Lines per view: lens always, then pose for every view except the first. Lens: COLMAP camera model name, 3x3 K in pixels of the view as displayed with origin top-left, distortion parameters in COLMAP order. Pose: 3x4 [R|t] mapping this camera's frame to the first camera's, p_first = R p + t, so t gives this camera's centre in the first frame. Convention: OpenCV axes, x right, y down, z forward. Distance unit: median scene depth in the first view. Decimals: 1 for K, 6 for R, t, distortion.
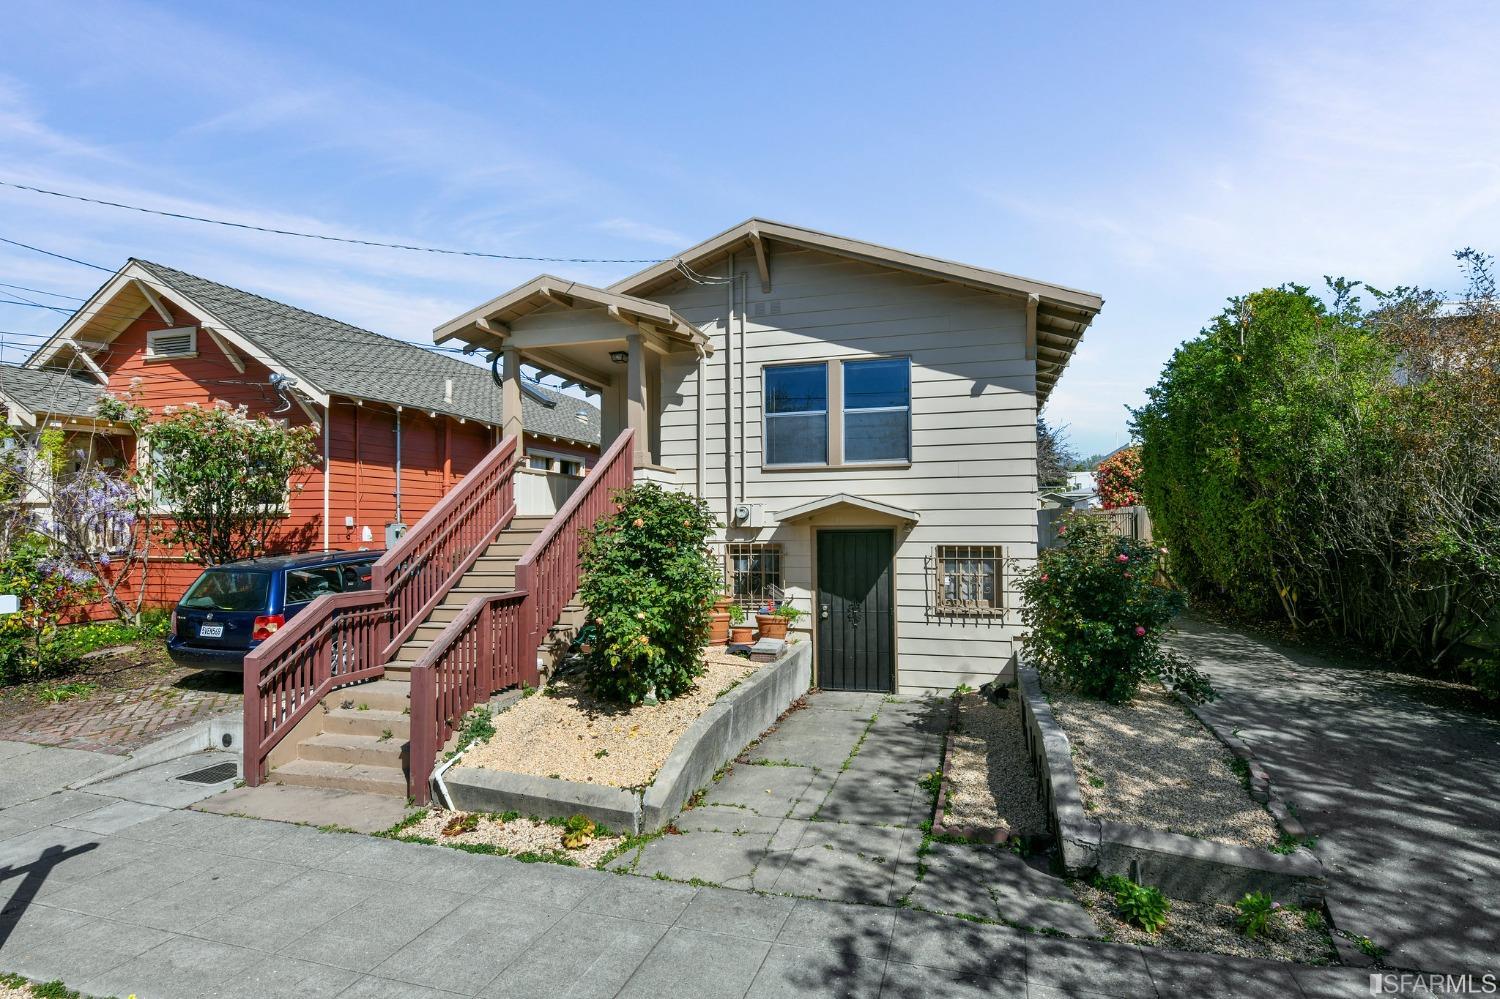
lens RADIAL K [[755.3, 0, 739.7], [0, 755.3, 519.6], [0, 0, 1]] dist [-0.009311, -0.001551]
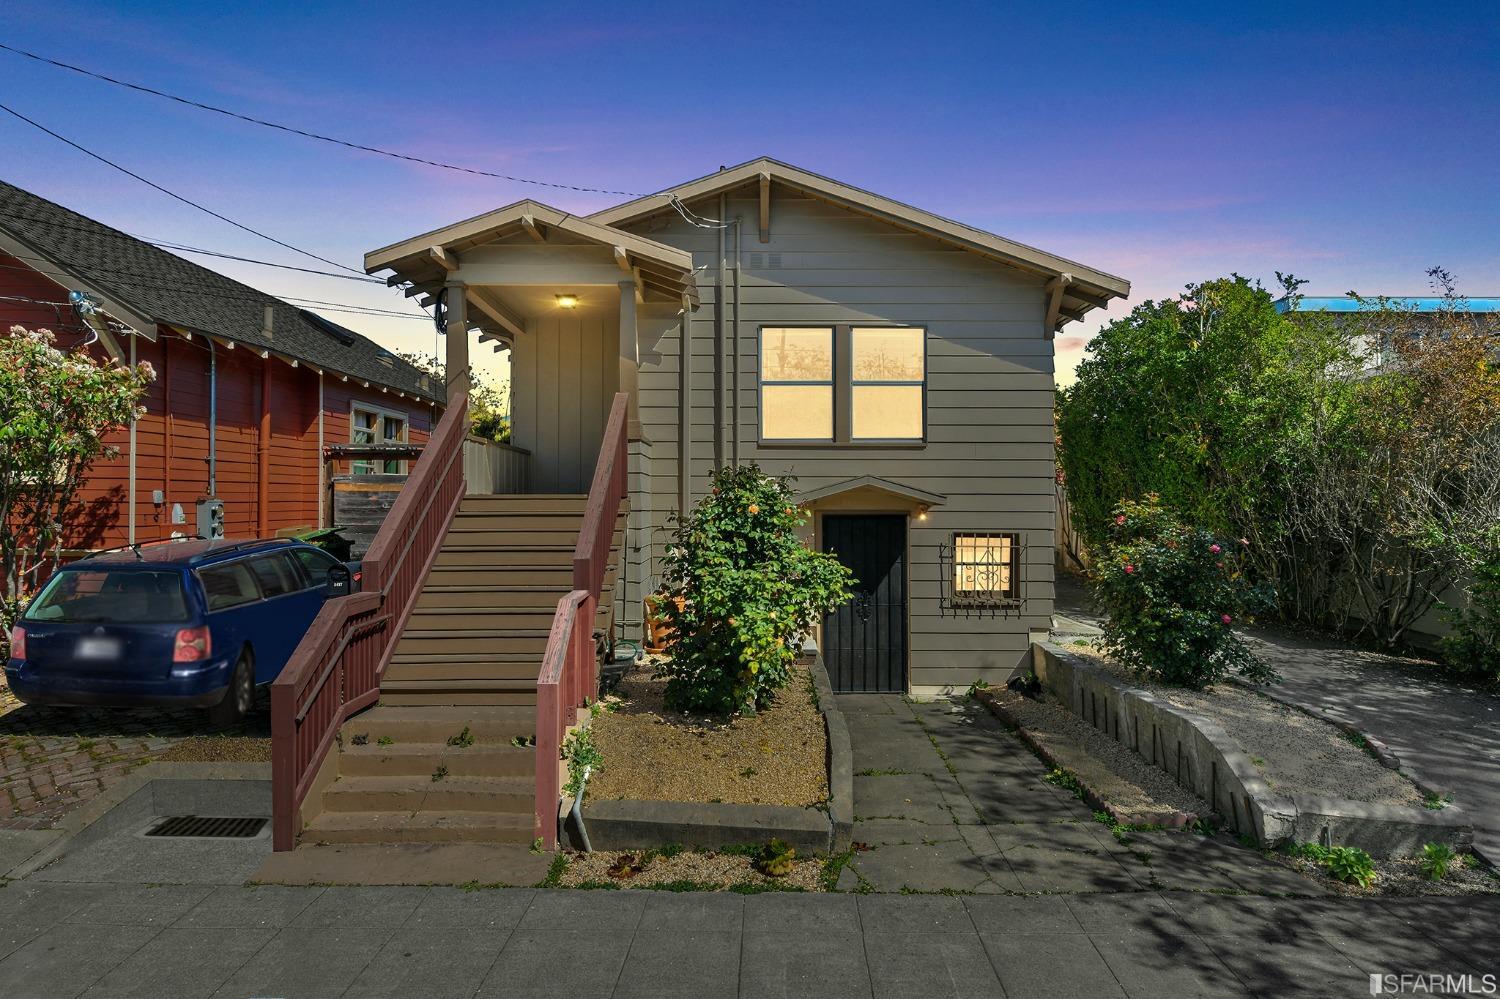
lens RADIAL K [[901.0, 0, 821.4], [0, 901.0, 494.7], [0, 0, 1]] dist [-0.001890, -0.005622]
pose [[0.959509, 0.012531, 0.281400, -0.210760], [-0.012332, 0.999921, -0.002478, -0.007541], [-0.281409, -0.001093, 0.959587, -0.020826]]
